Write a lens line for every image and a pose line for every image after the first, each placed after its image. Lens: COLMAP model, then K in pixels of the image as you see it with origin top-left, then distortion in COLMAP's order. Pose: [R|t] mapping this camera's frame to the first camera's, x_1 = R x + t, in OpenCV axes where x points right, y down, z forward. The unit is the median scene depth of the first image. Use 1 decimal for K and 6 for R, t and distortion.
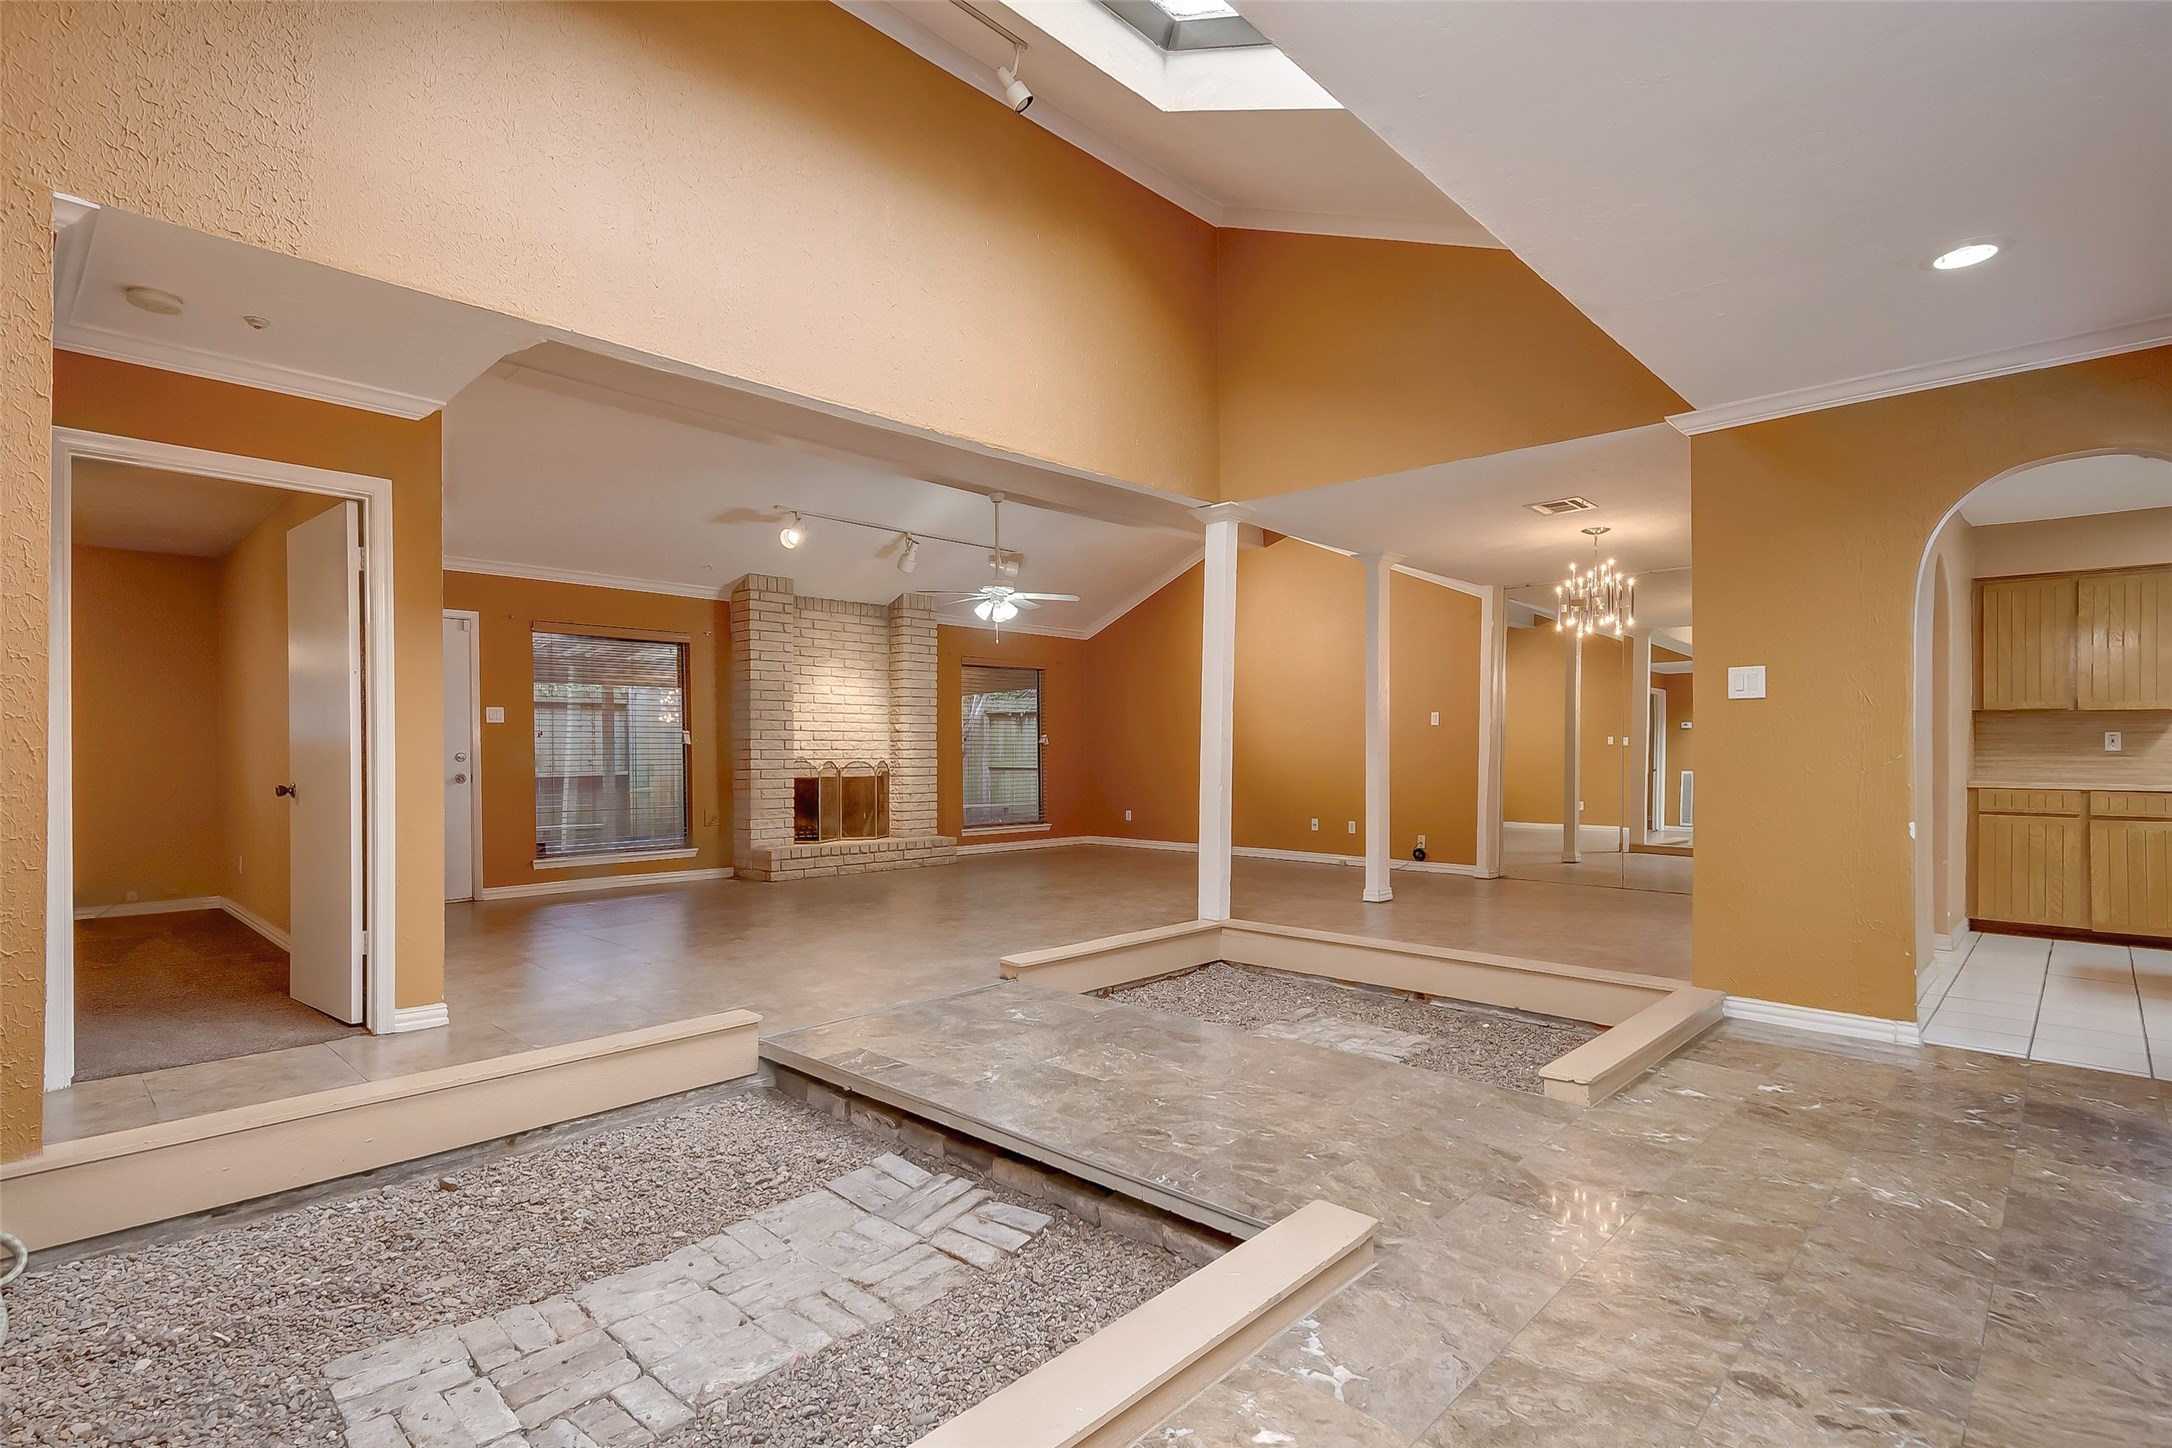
lens RADIAL K [[1041.1, 0, 1097.2], [0, 1041.1, 745.9], [0, 0, 1]] dist [0.012767, 0.000286]
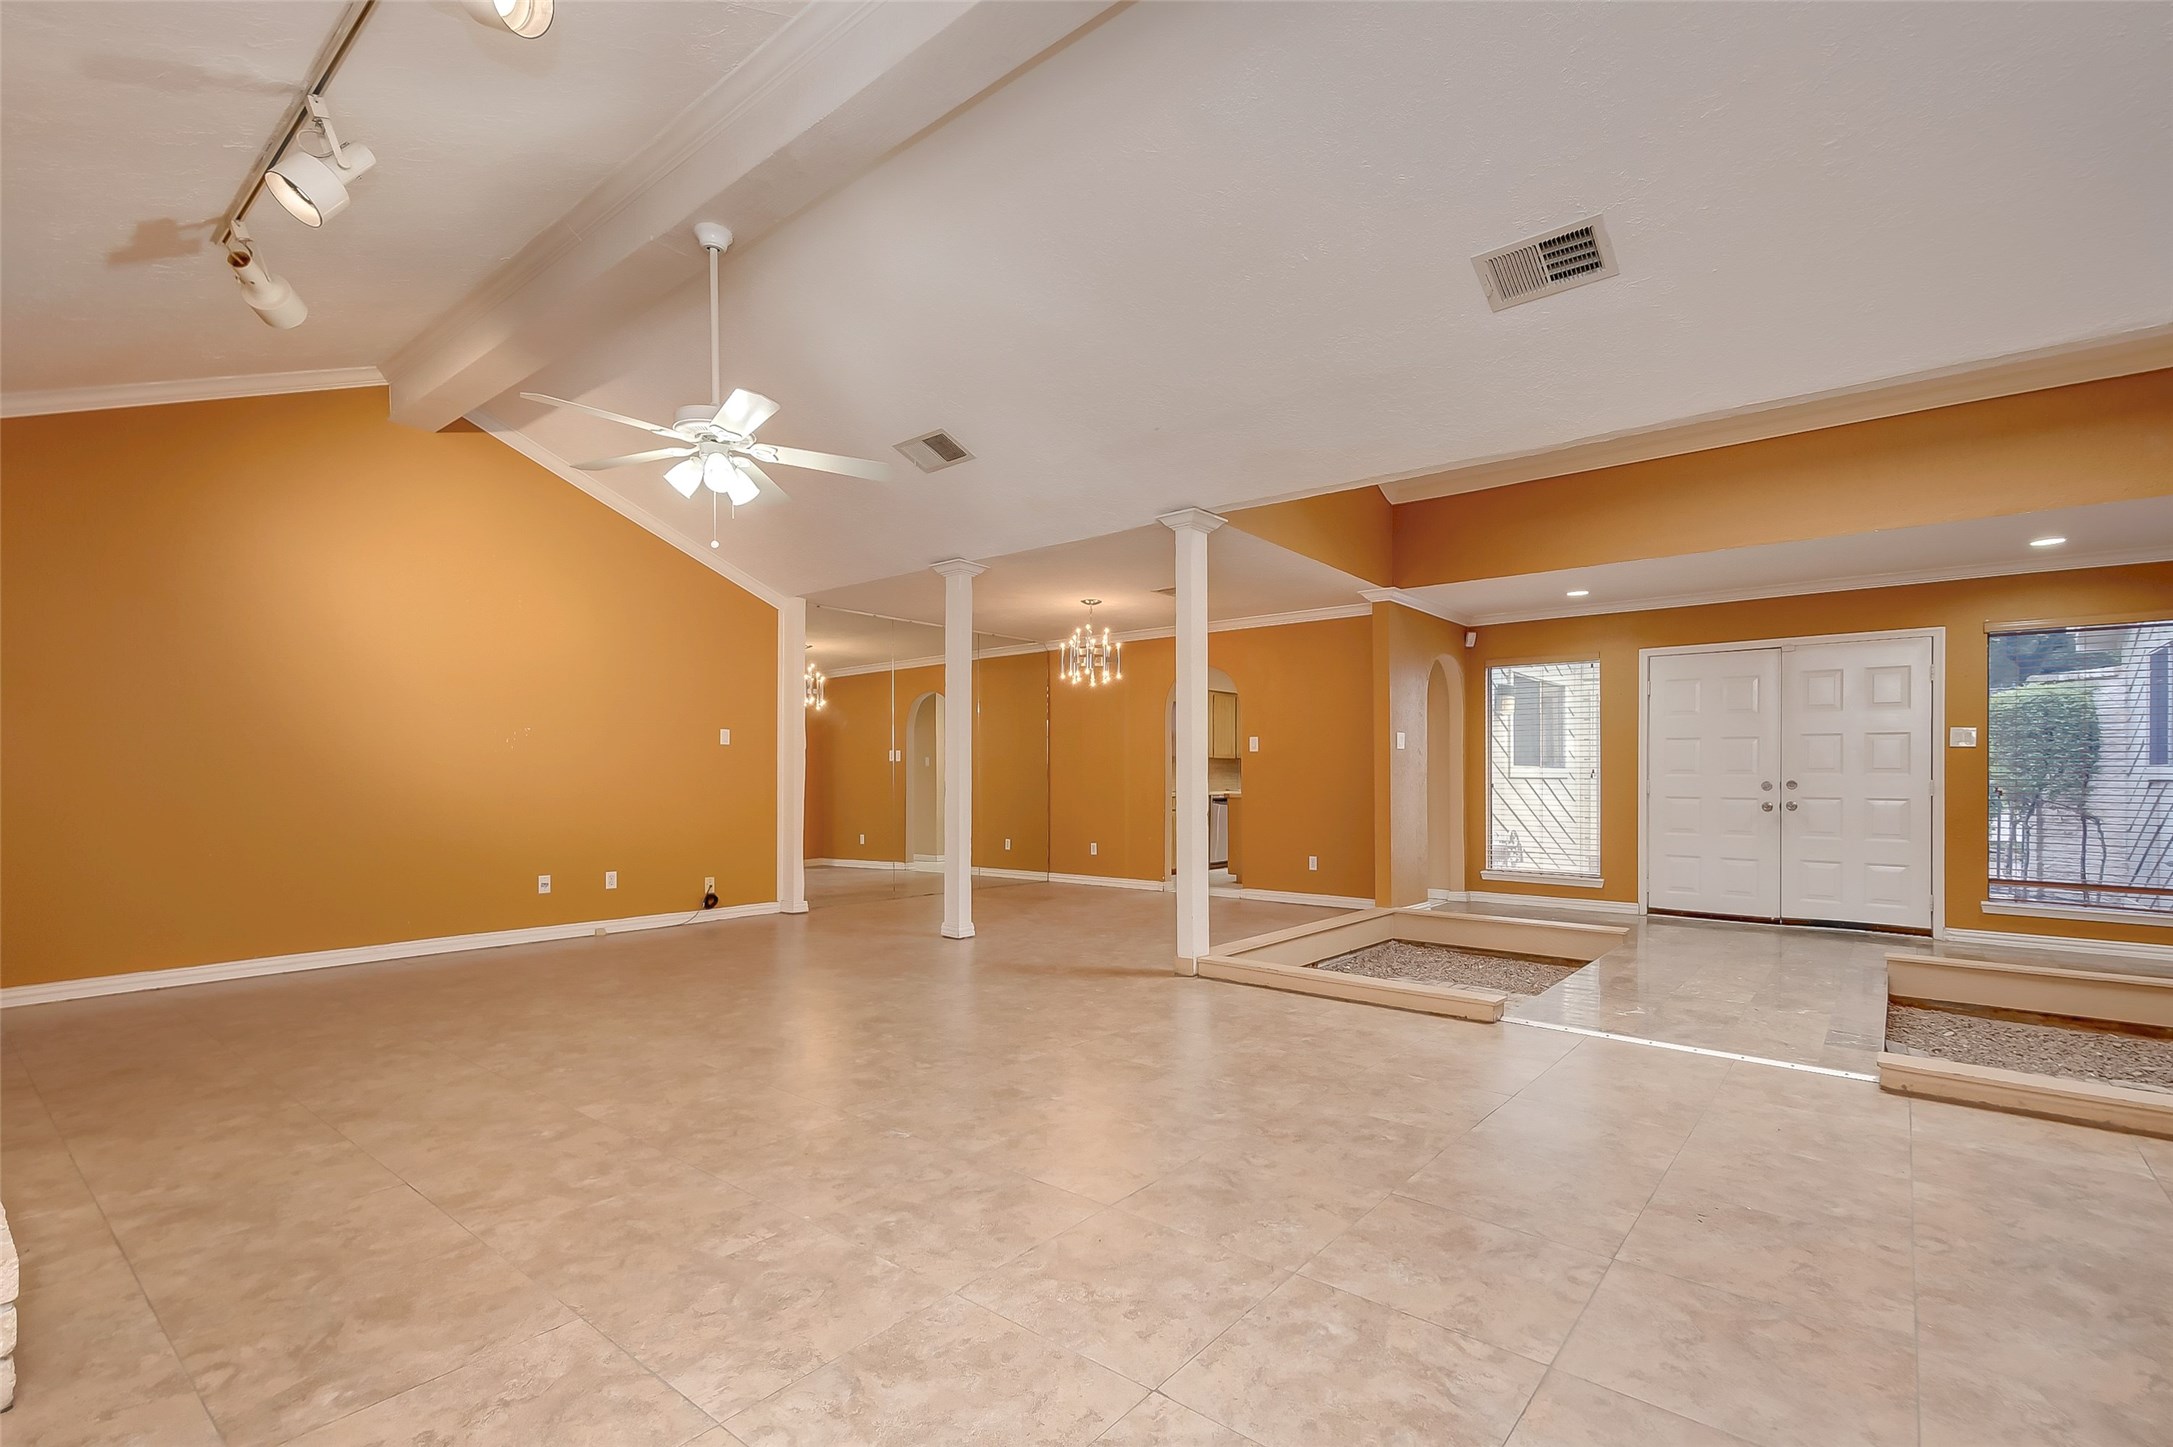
lens RADIAL K [[976.1, 0, 1118.0], [0, 976.1, 761.0], [0, 0, 1]] dist [0.023287, -0.000489]
pose [[-0.086347, 0.017545, 0.996111, -0.496709], [-0.007834, 0.999802, -0.018290, 0.005356], [-0.996234, -0.009383, -0.086192, 0.752259]]
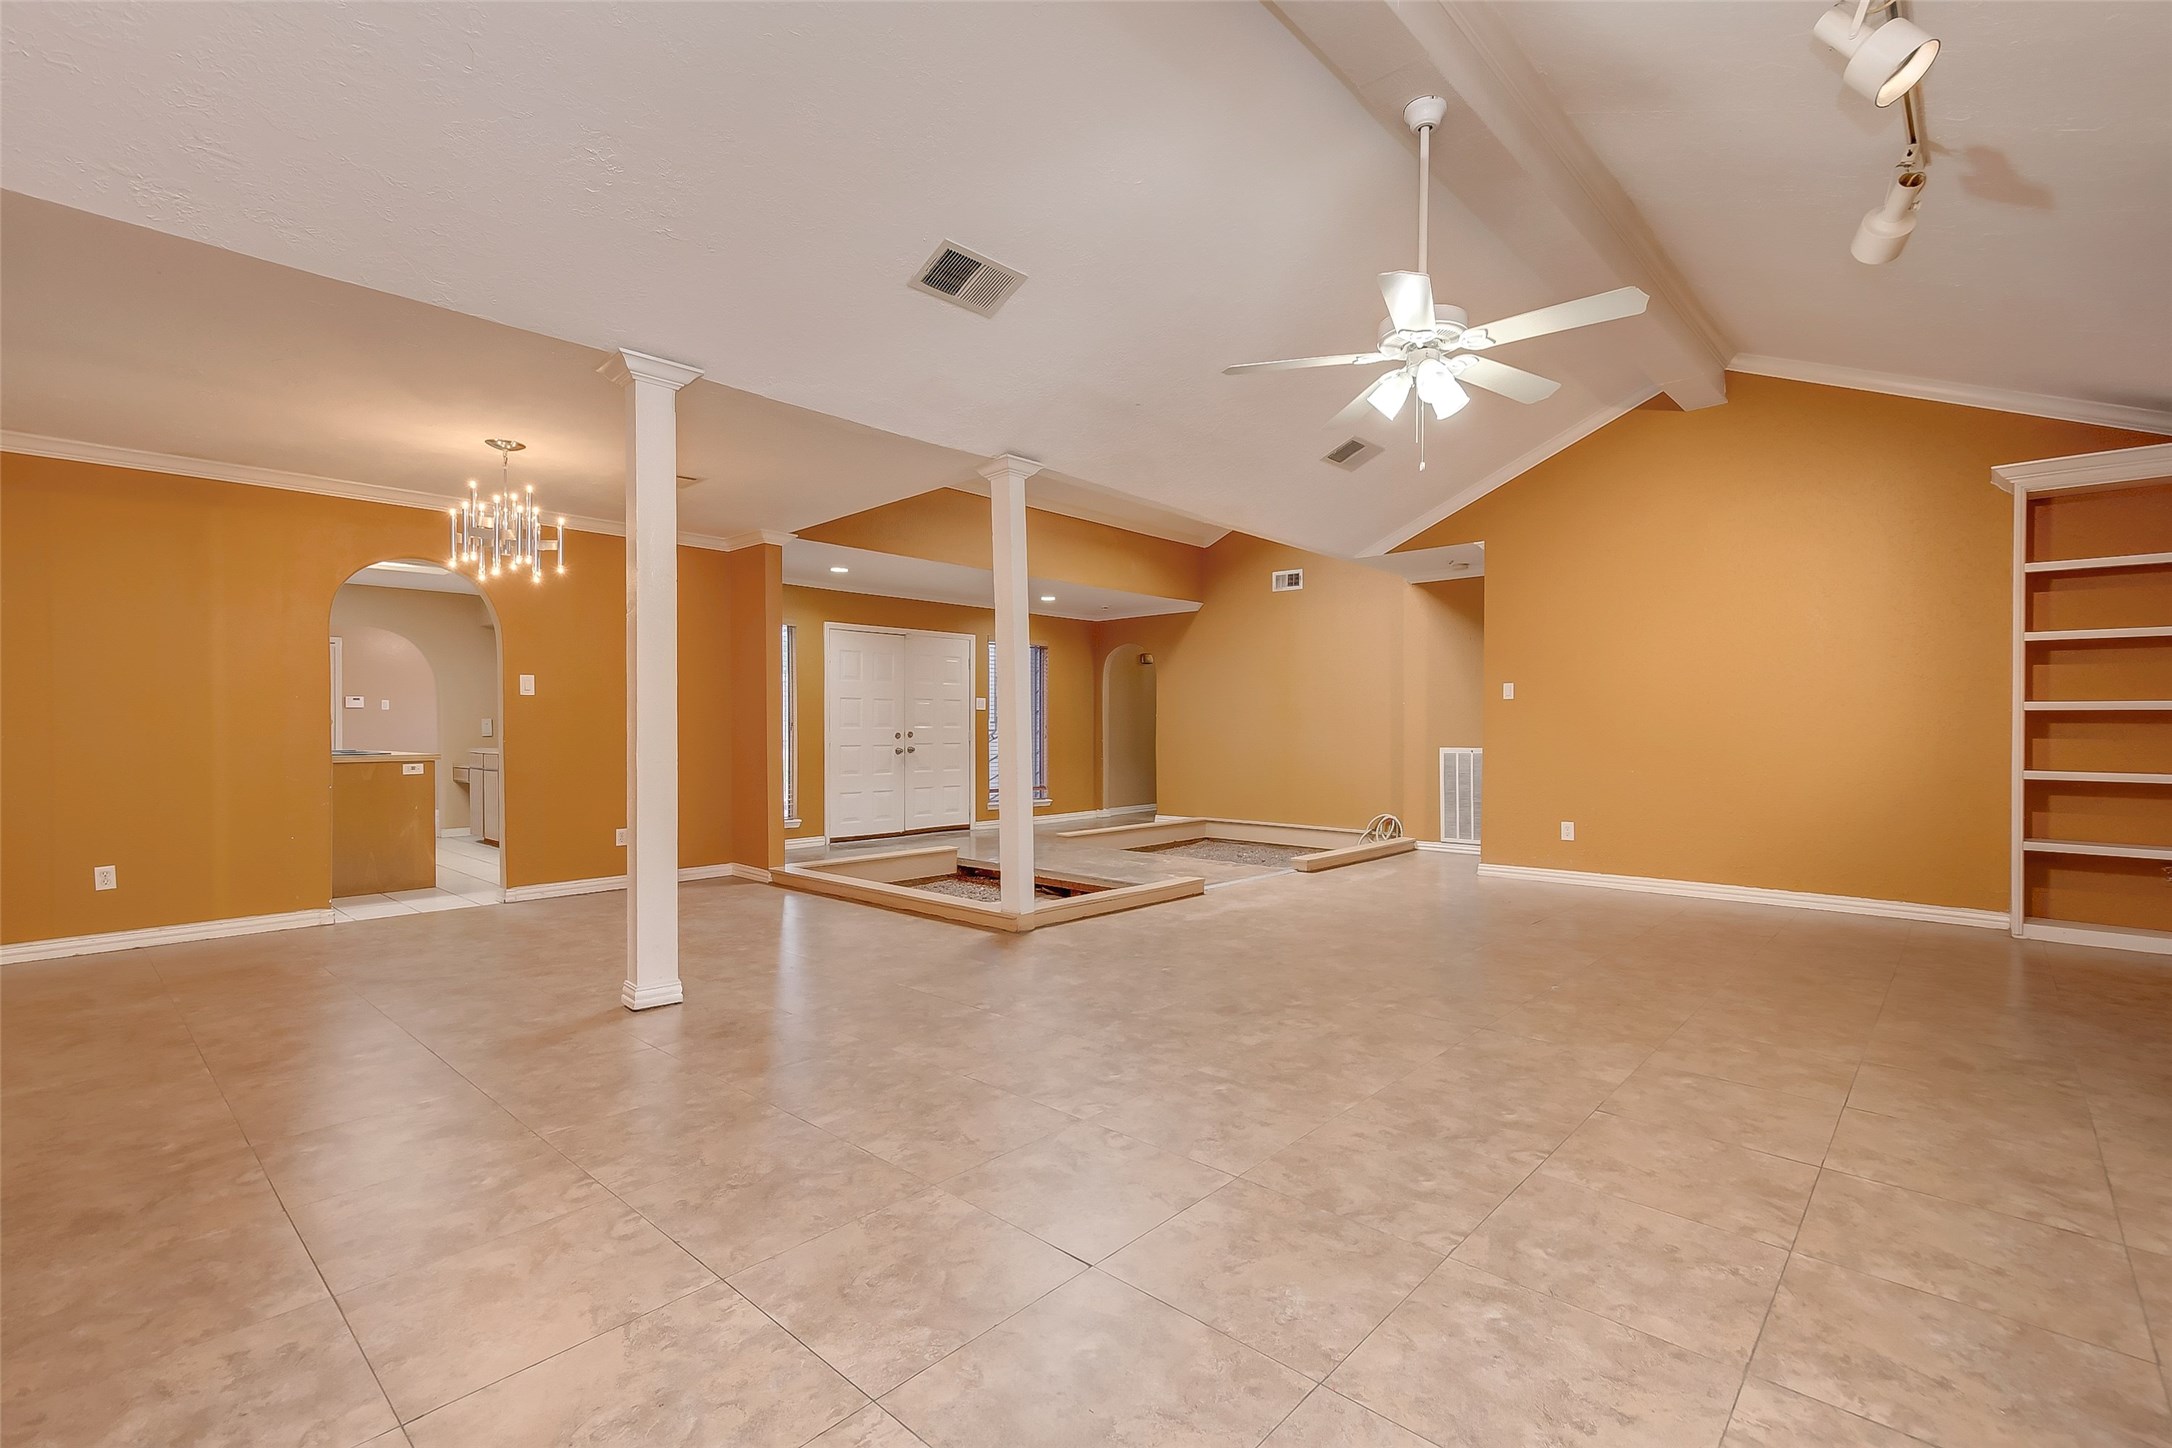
lens RADIAL K [[963.1, 0, 1115.9], [0, 963.1, 735.2], [0, 0, 1]] dist [0.017918, -0.000388]
pose [[-0.999388, 0.004132, -0.034745, 0.036944], [0.004089, 0.999991, 0.001307, 0.005745], [0.034750, 0.001164, -0.999395, 1.219646]]
